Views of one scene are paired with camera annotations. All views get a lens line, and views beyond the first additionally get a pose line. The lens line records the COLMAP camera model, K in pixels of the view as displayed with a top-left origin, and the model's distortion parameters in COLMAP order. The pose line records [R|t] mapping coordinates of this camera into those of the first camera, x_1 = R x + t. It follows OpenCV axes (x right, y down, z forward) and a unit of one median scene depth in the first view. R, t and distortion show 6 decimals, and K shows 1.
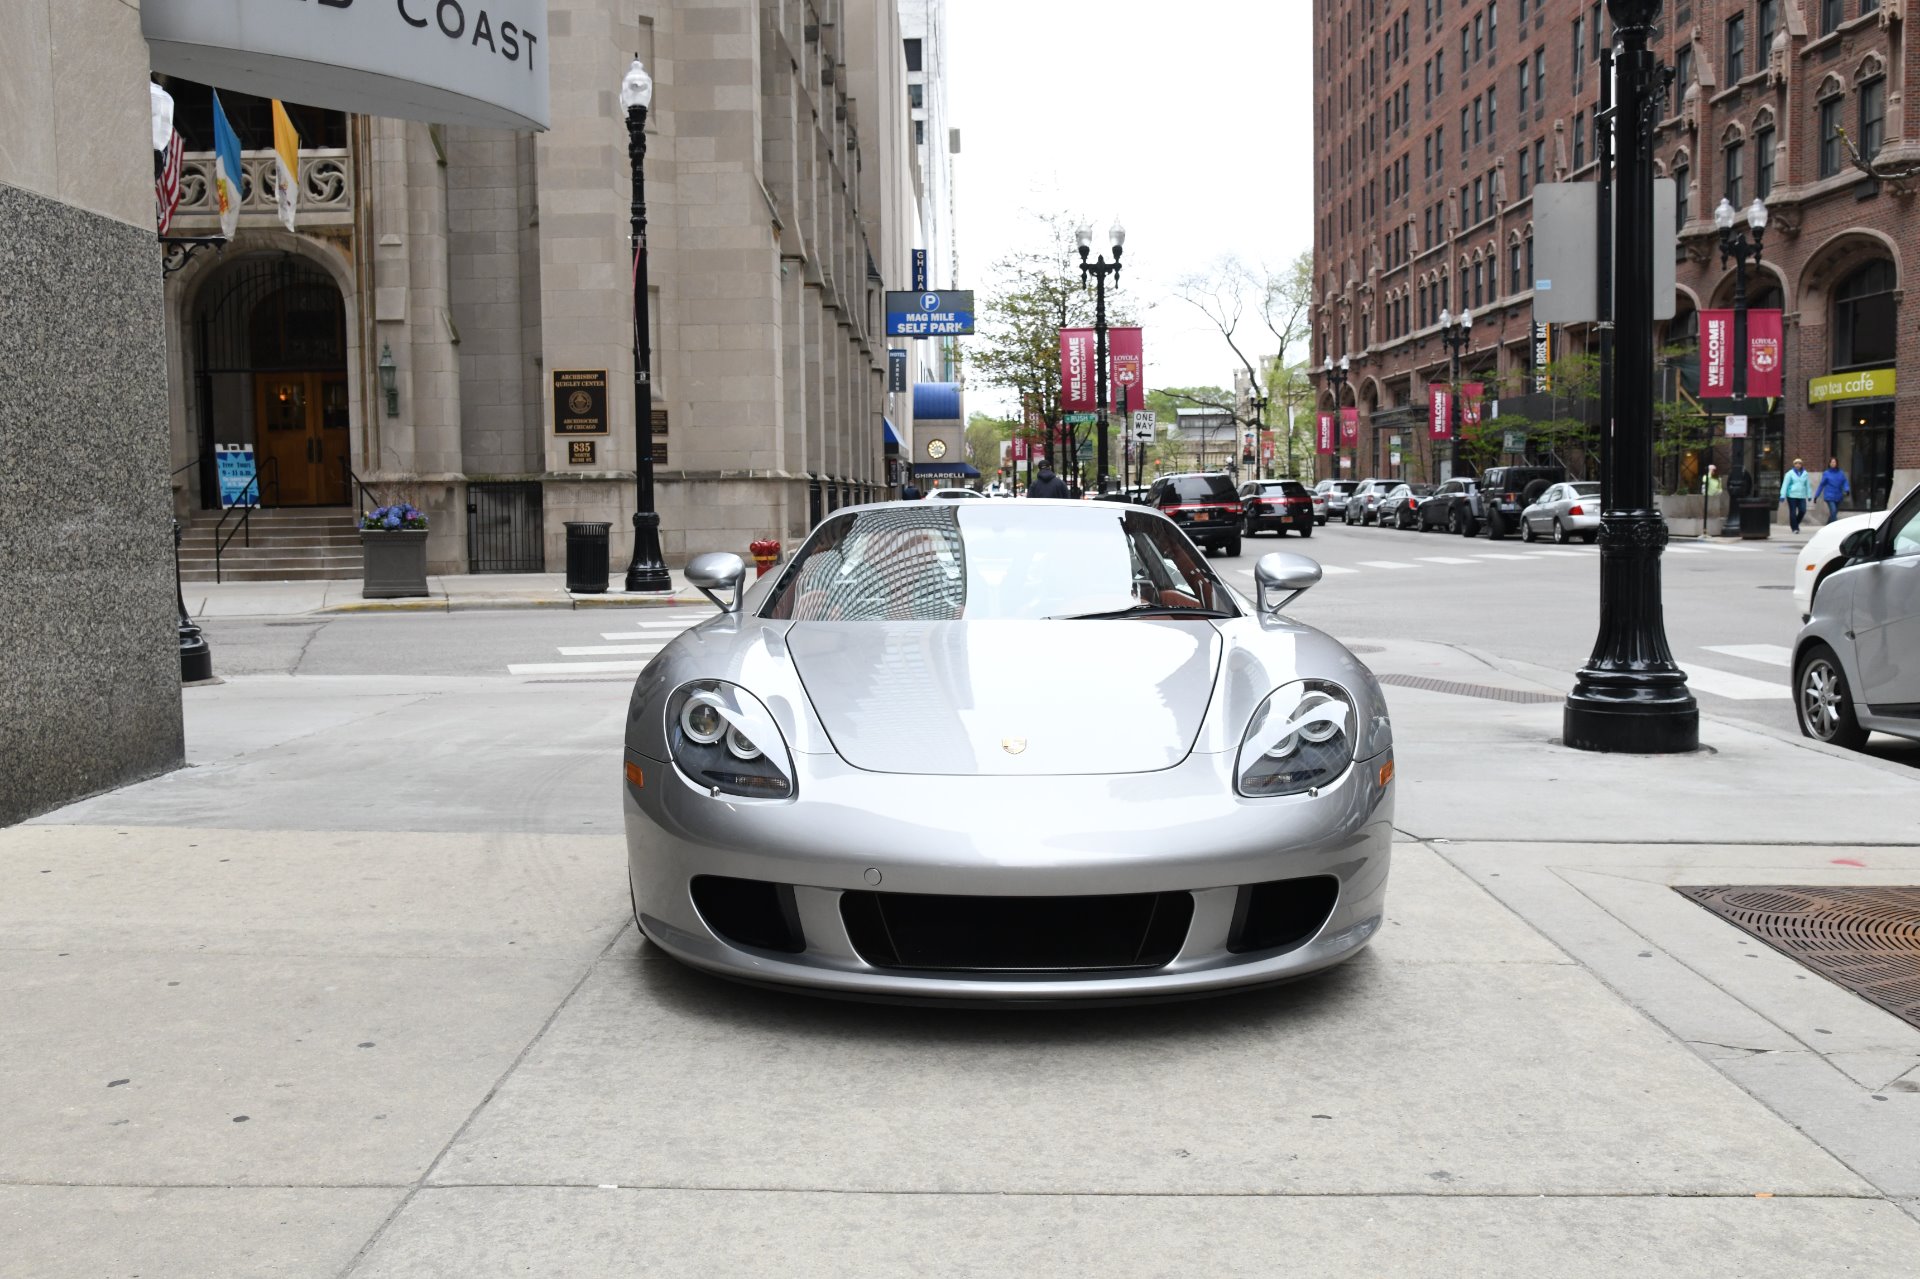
lens RADIAL K [[1756.1, 0, 956.8], [0, 1756.1, 639.3], [0, 0, 1]] dist [-0.076200, 0.084128]
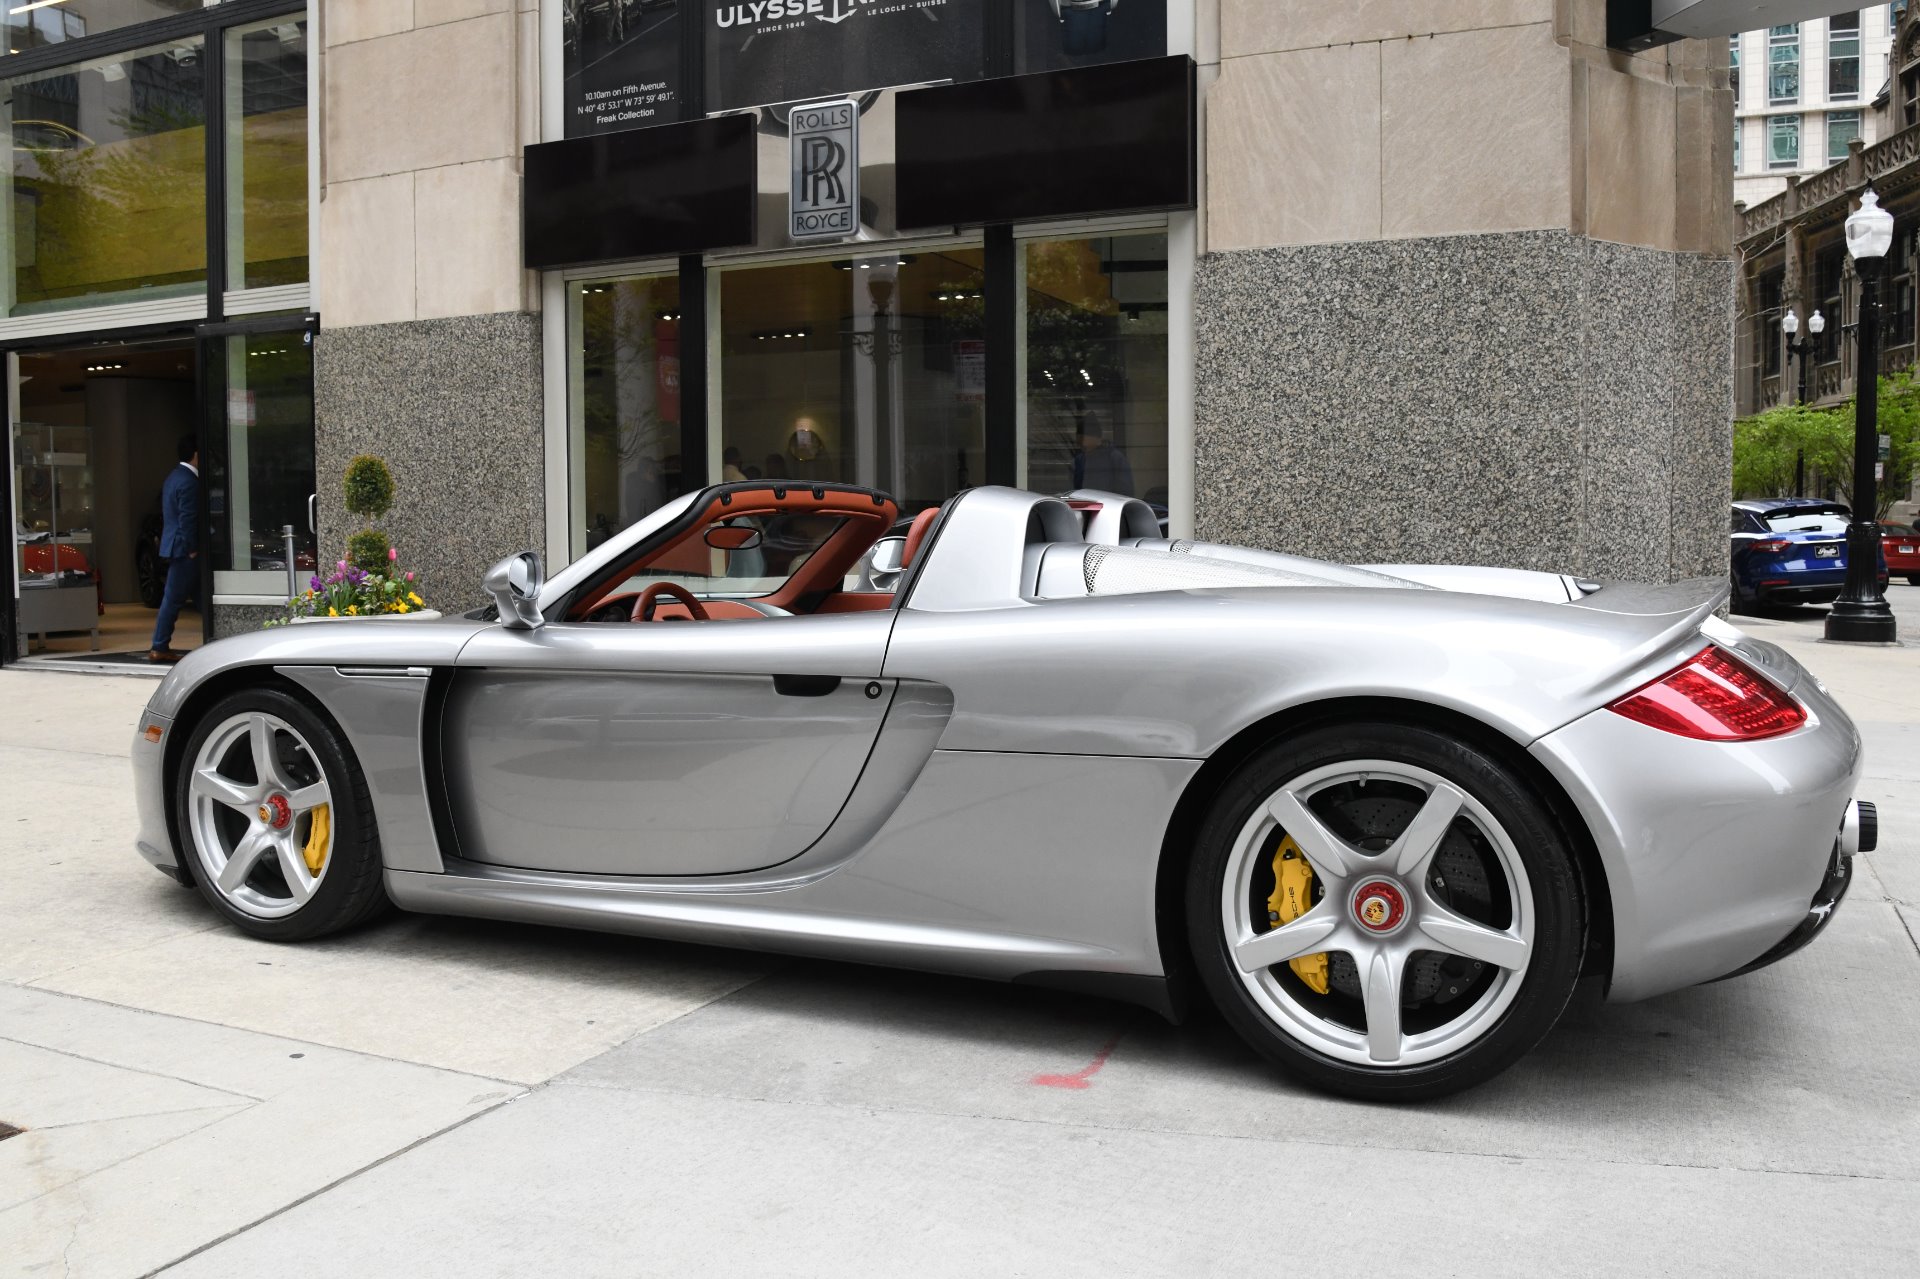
lens RADIAL K [[1580.0, 0, 966.7], [0, 1580.0, 633.3], [0, 0, 1]] dist [-0.104242, 0.012950]
pose [[-0.397390, 0.074716, -0.914603, 0.132466], [-0.063601, 0.992040, 0.108676, -0.018226], [0.915443, 0.101357, -0.389475, 0.261634]]
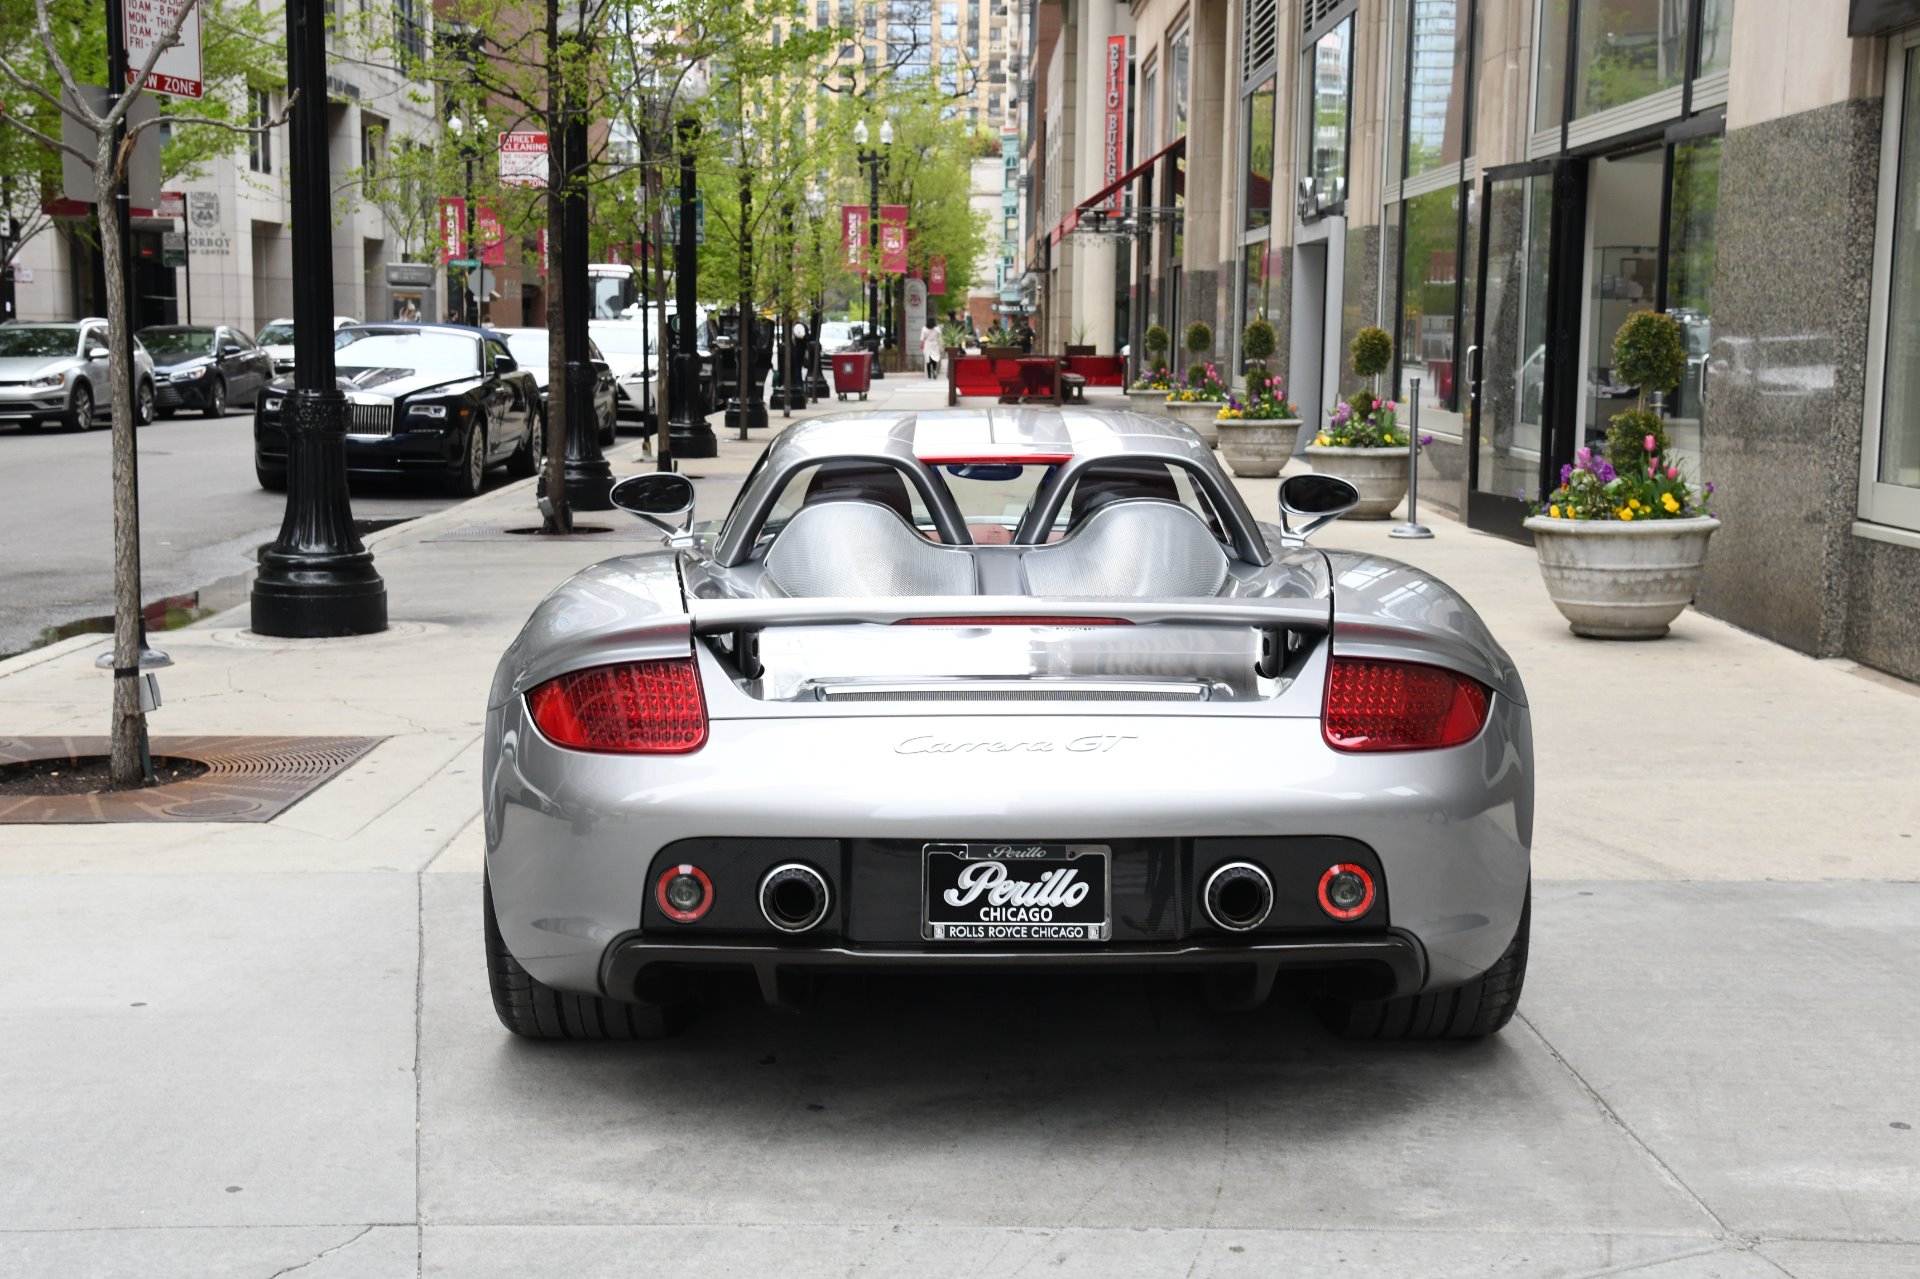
lens RADIAL K [[2535.0, 0, 971.8], [0, 2535.0, 642.6], [0, 0, 1]] dist [0.080765, 0.162414]
pose [[-0.999849, 0.003646, -0.016974, 0.009566], [0.000123, 0.979164, 0.203071, -0.040982], [0.017360, 0.203038, -0.979017, 0.413253]]
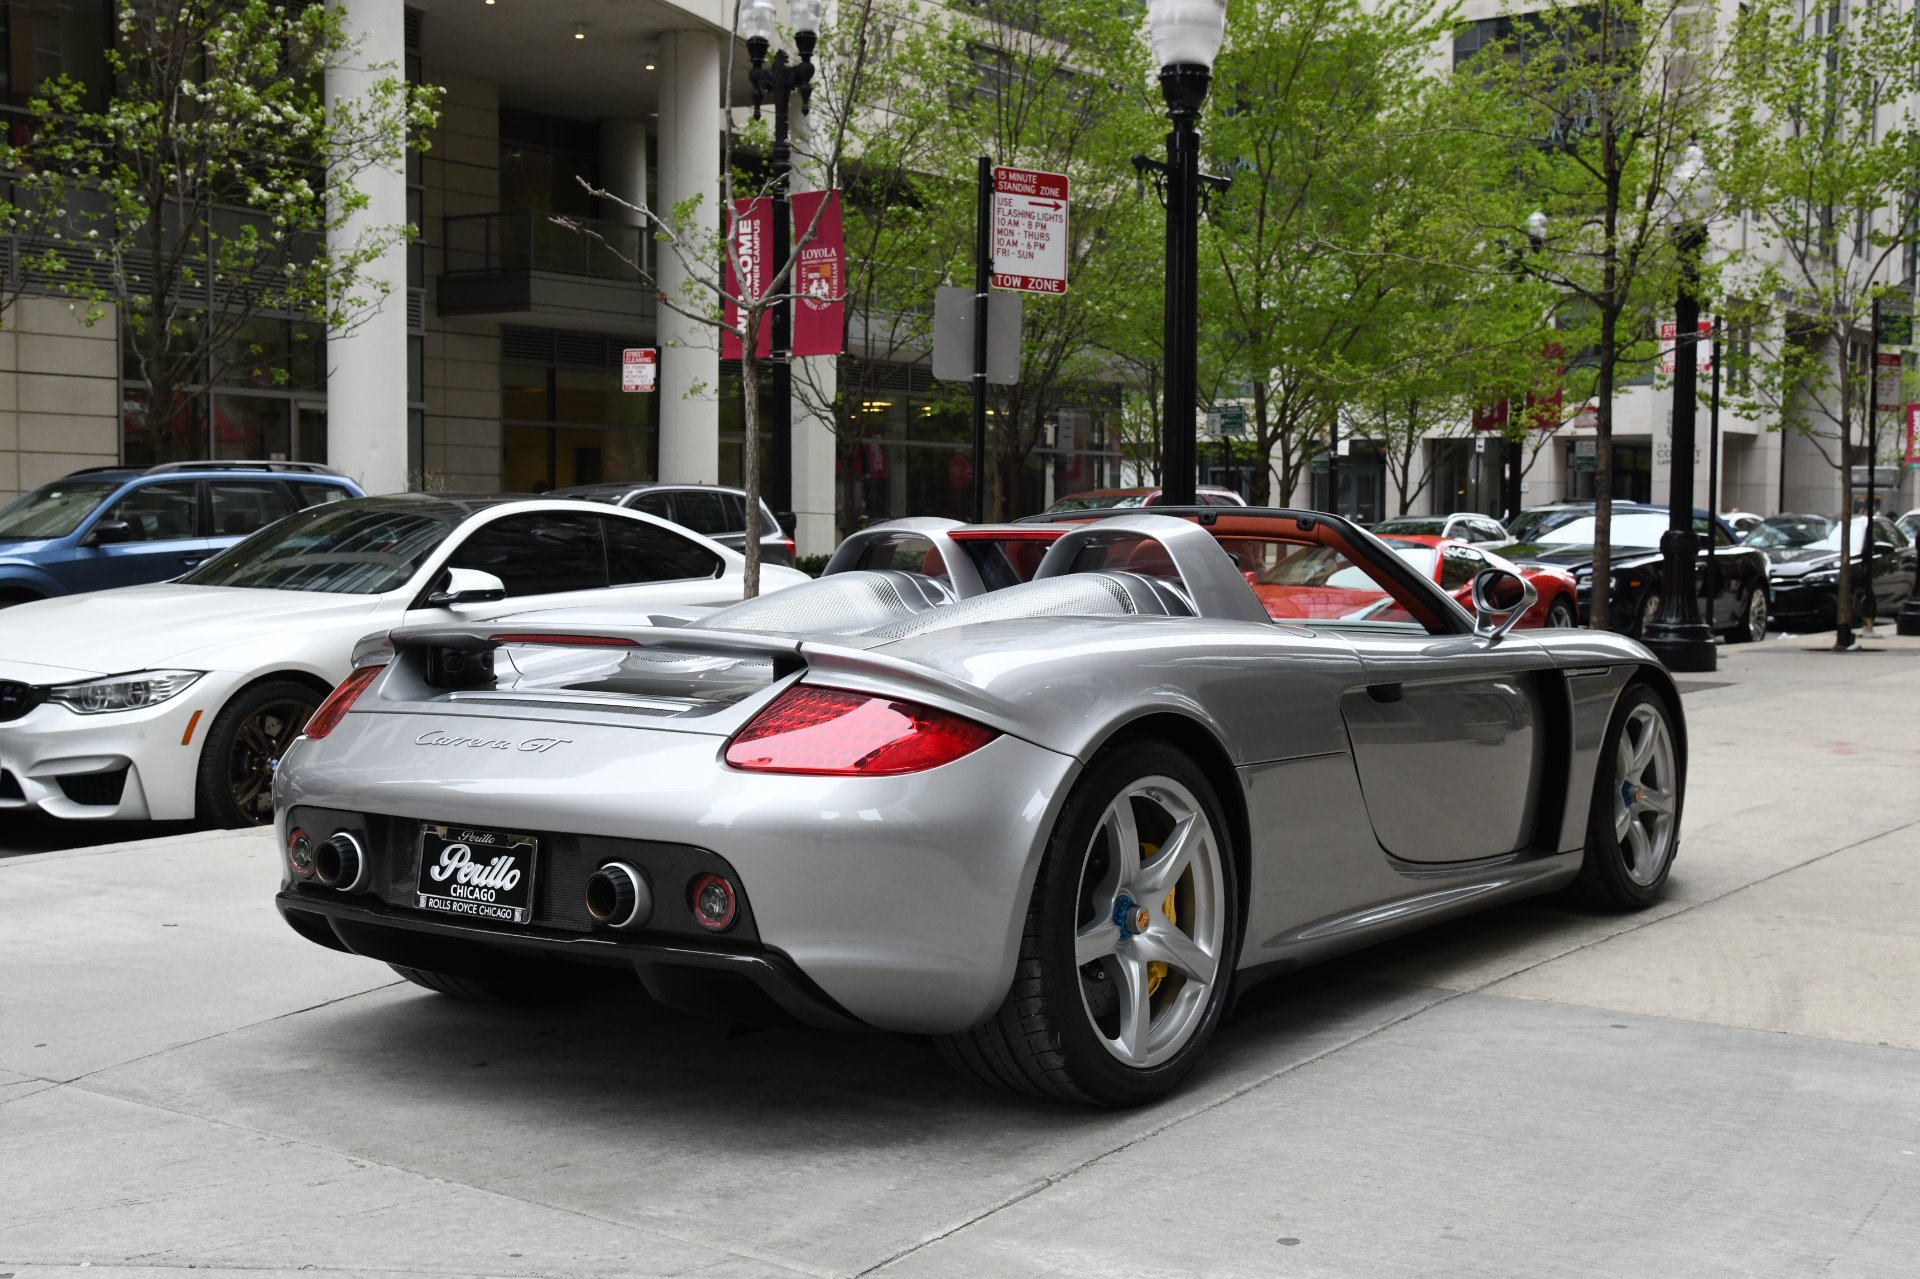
lens RADIAL K [[2293.9, 0, 969.7], [0, 2293.9, 631.6], [0, 0, 1]] dist [0.020279, 0.196725]
pose [[-0.811702, -0.019796, 0.583736, -0.104576], [0.050833, 0.993239, 0.104369, -0.026995], [-0.581855, 0.114389, -0.805208, 0.373423]]
